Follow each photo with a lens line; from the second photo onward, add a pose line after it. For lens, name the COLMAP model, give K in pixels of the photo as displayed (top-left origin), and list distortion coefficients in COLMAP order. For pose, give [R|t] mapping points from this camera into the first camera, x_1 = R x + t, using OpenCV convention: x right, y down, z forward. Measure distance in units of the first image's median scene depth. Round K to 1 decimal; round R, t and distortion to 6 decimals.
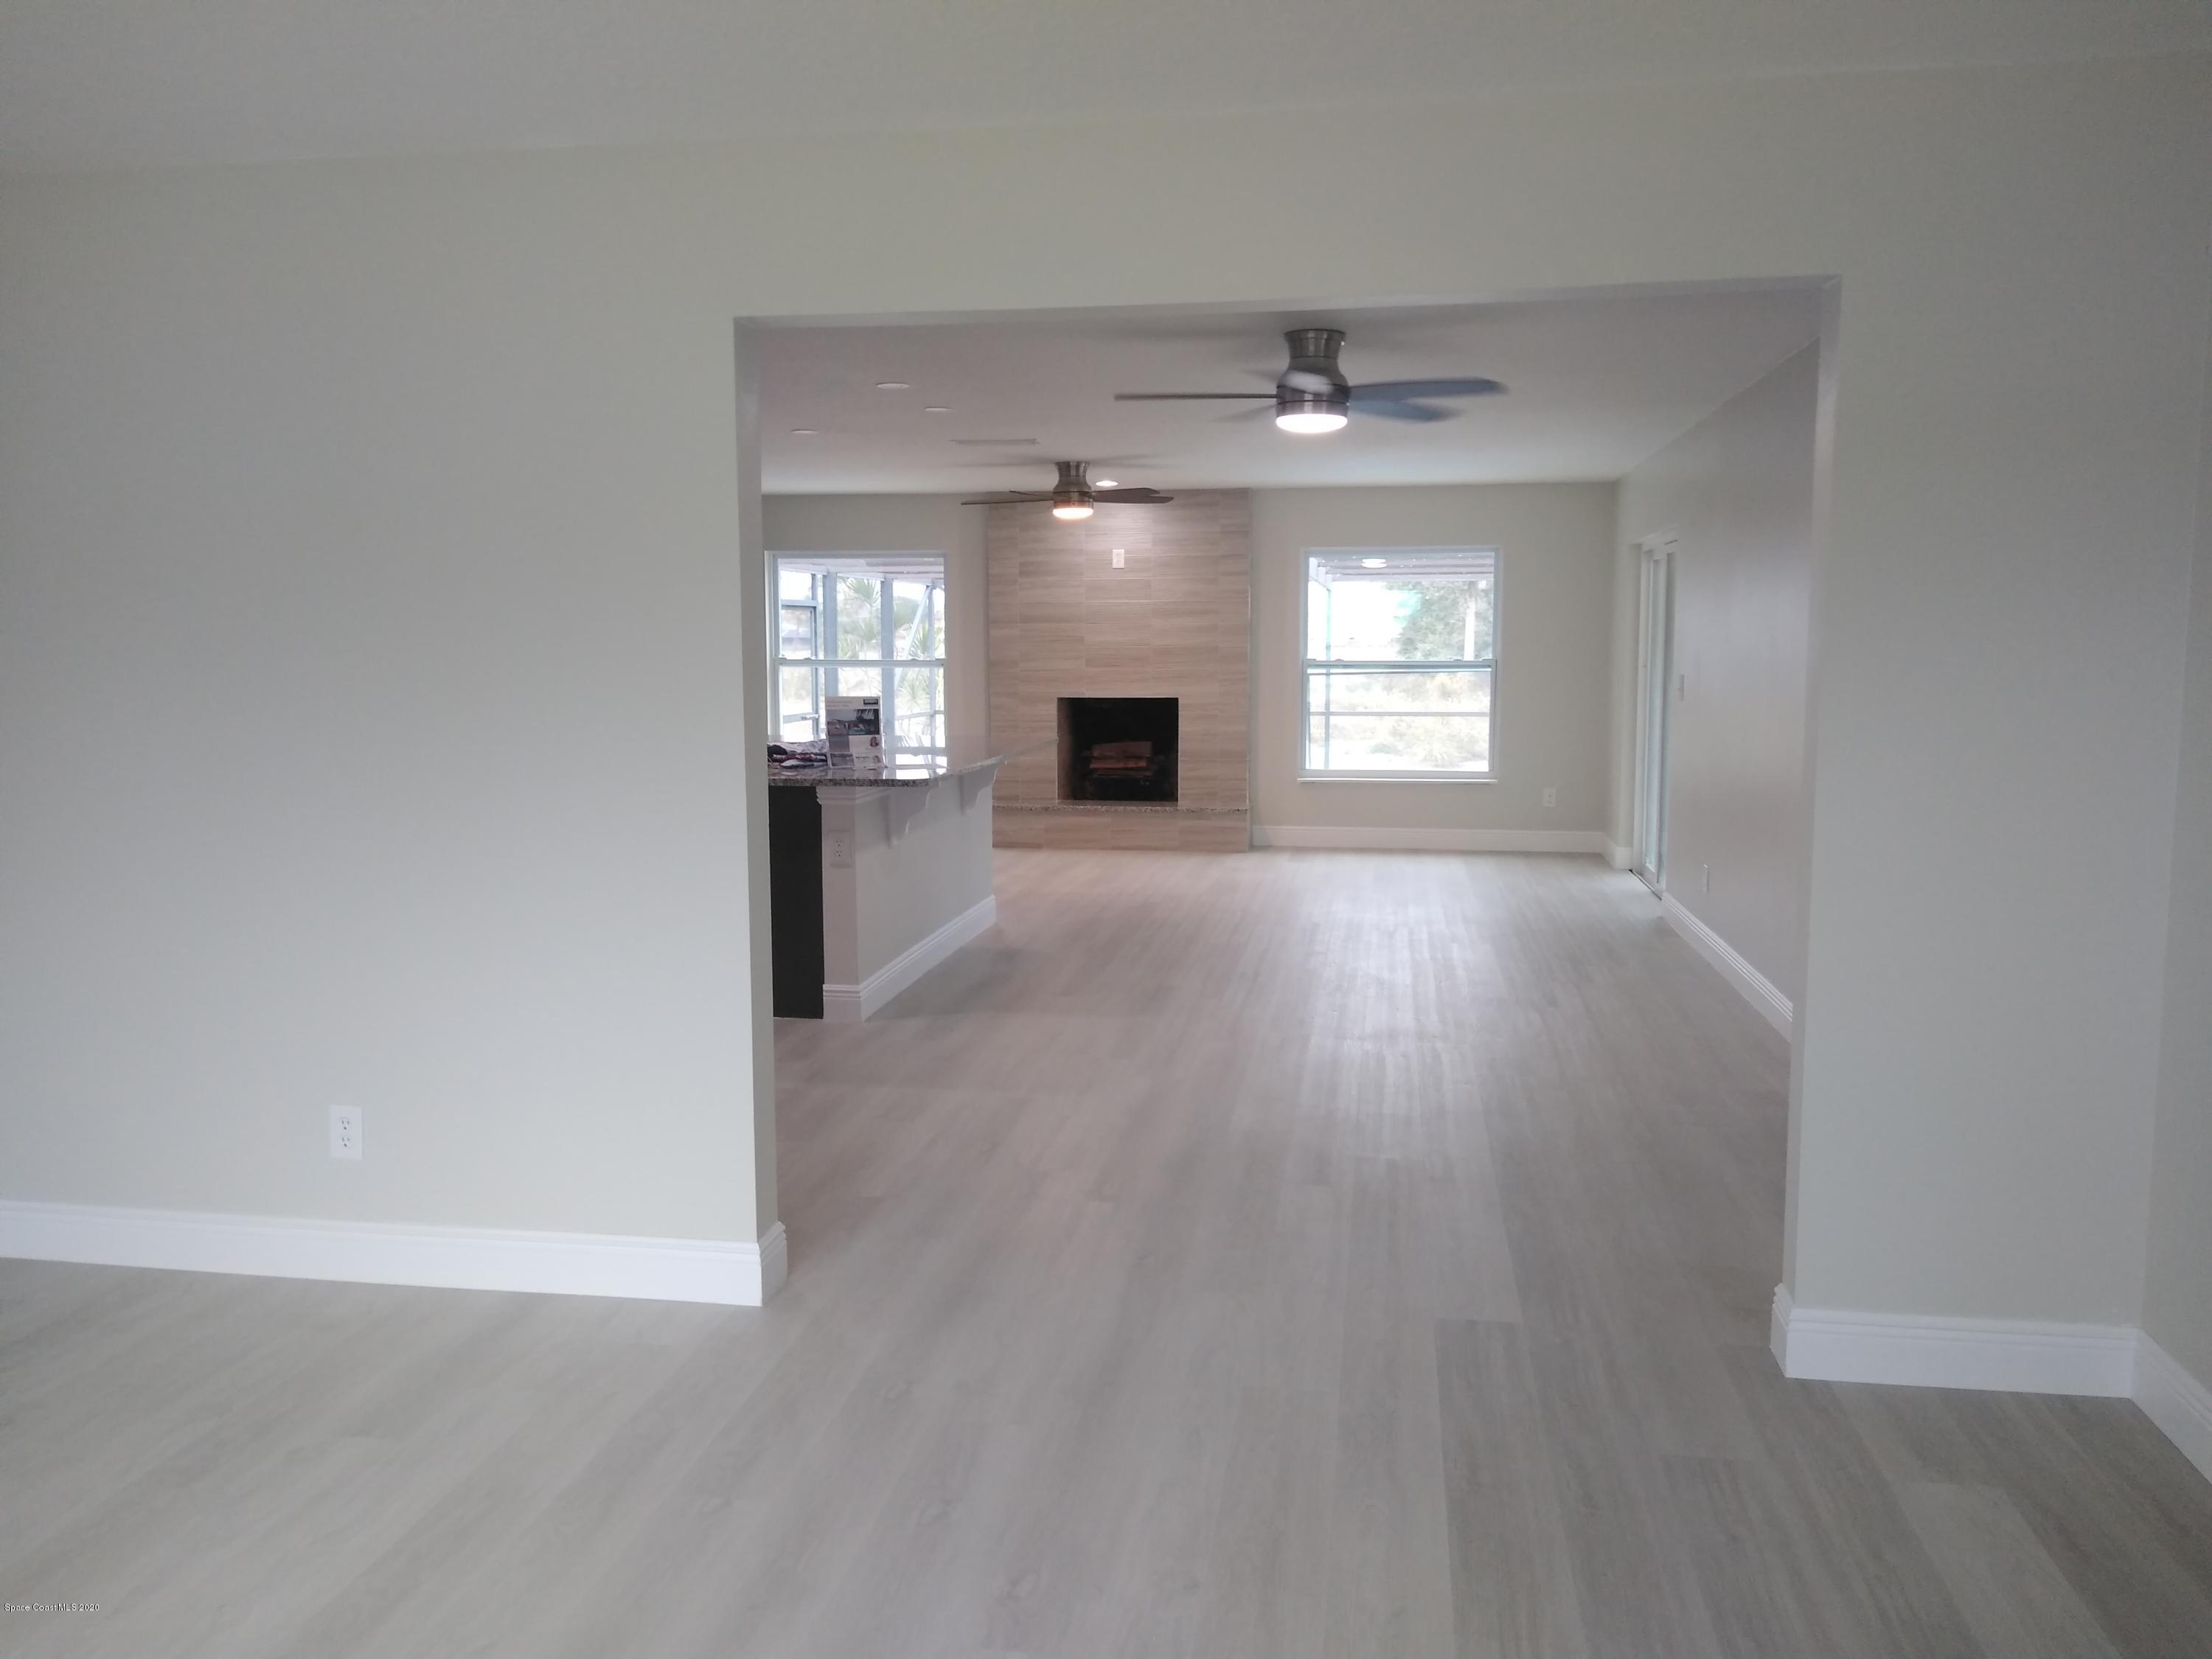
lens RADIAL K [[1717.7, 0, 1098.8], [0, 1717.7, 817.2], [0, 0, 1]] dist [0.086575, -0.121467]
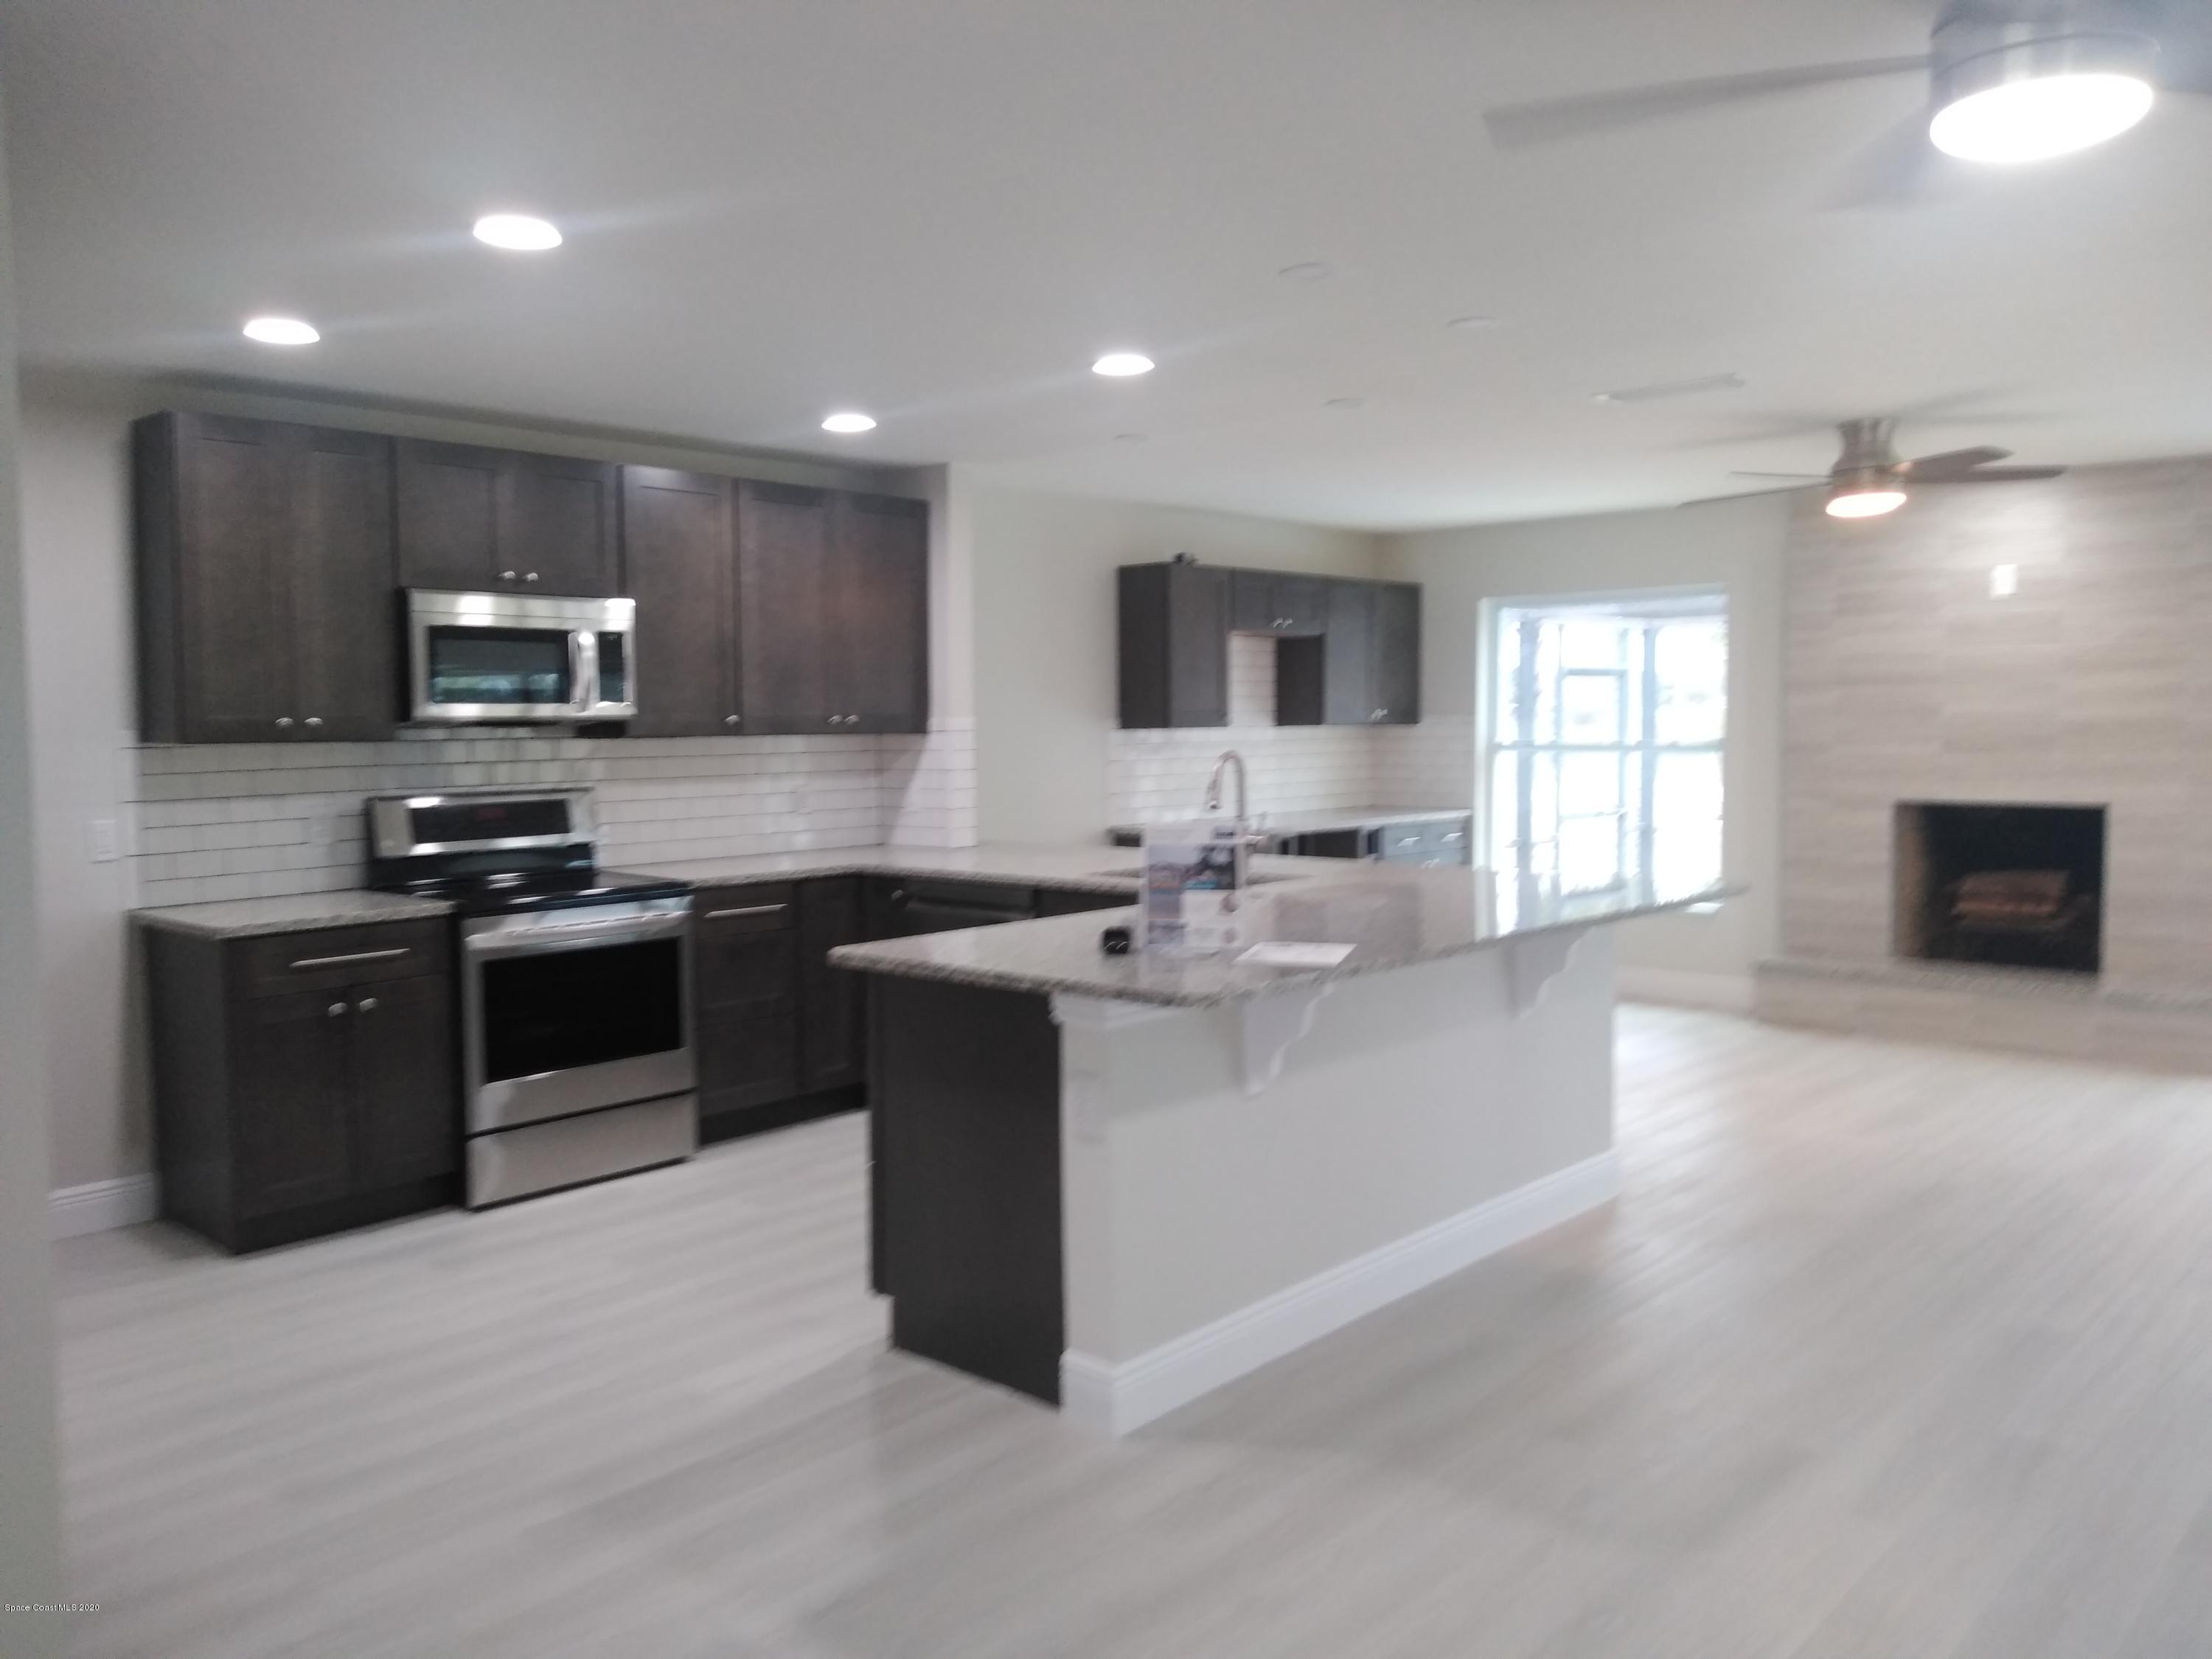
lens RADIAL K [[1717.7, 0, 1098.8], [0, 1717.7, 817.2], [0, 0, 1]] dist [0.086575, -0.121467]
pose [[0.844049, 0.025230, -0.535672, 0.075339], [-0.047487, 0.998485, -0.027796, -0.031260], [0.534159, 0.048899, 0.843968, 0.291951]]
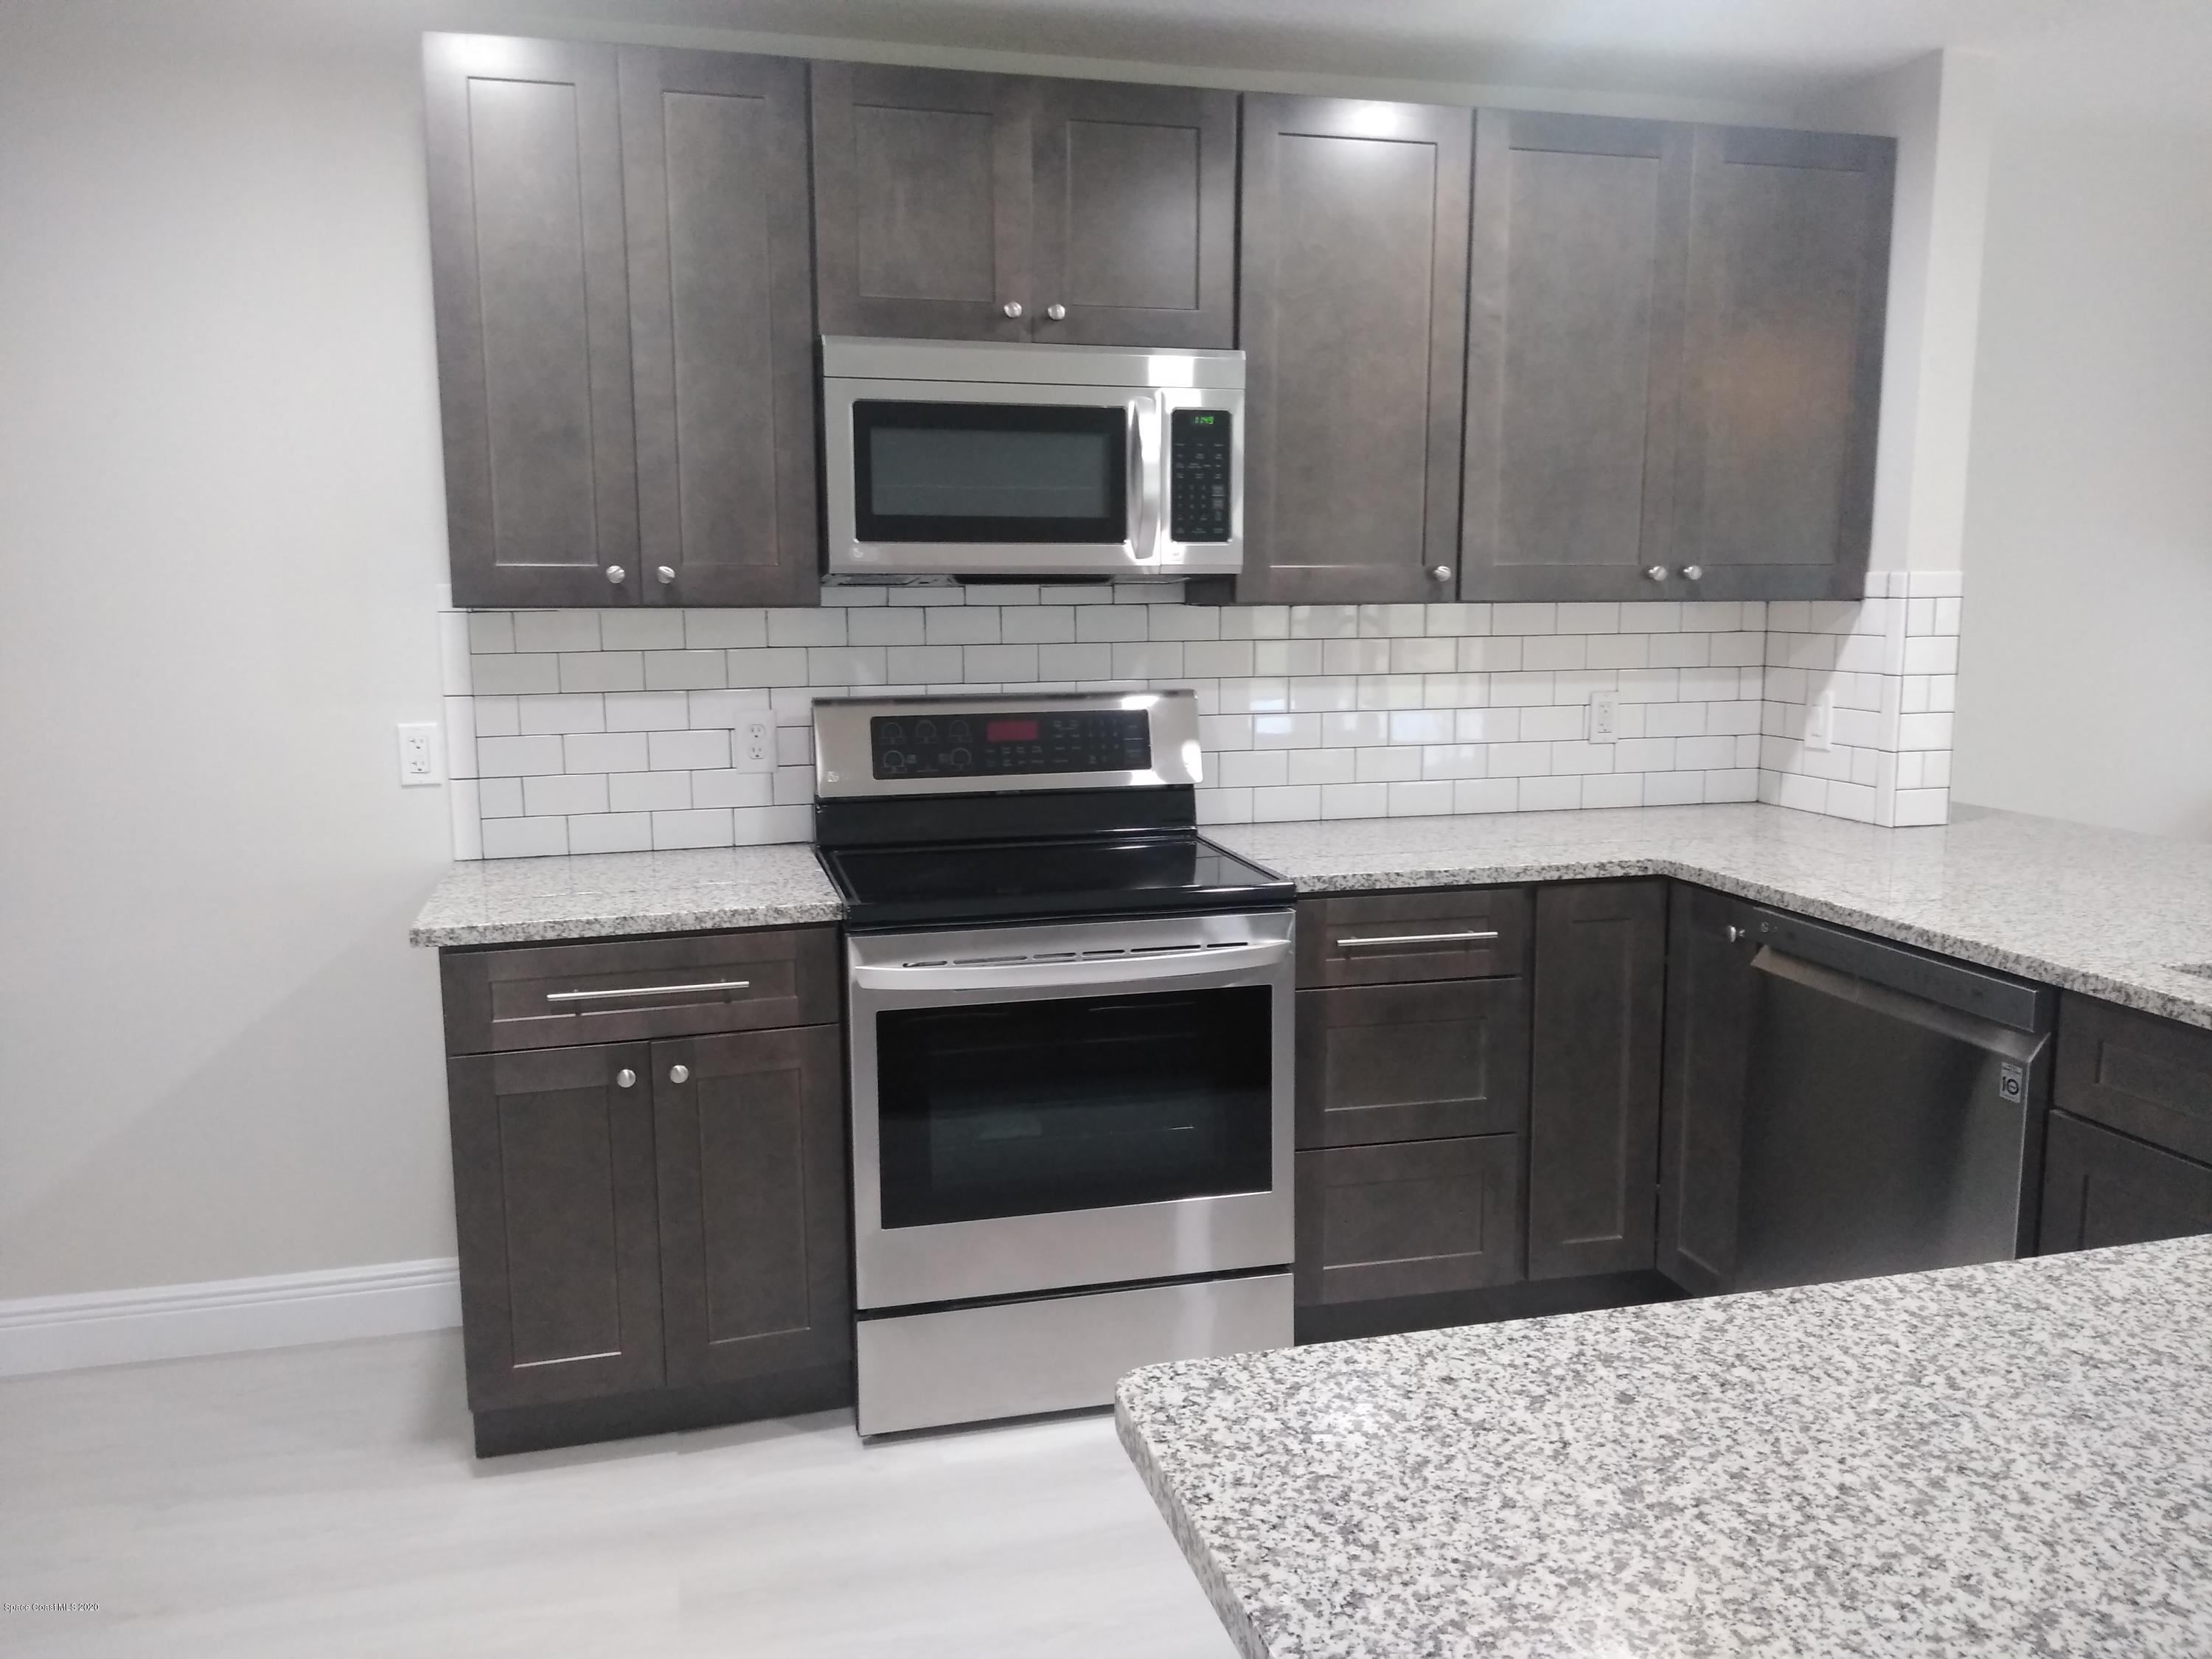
lens RADIAL K [[1717.7, 0, 1098.8], [0, 1717.7, 817.2], [0, 0, 1]] dist [0.086575, -0.121467]
pose [[0.414868, 0.125949, -0.901122, -0.061342], [-0.092050, 0.991102, 0.096146, -0.052287], [0.905213, 0.043060, 0.422770, 0.501942]]
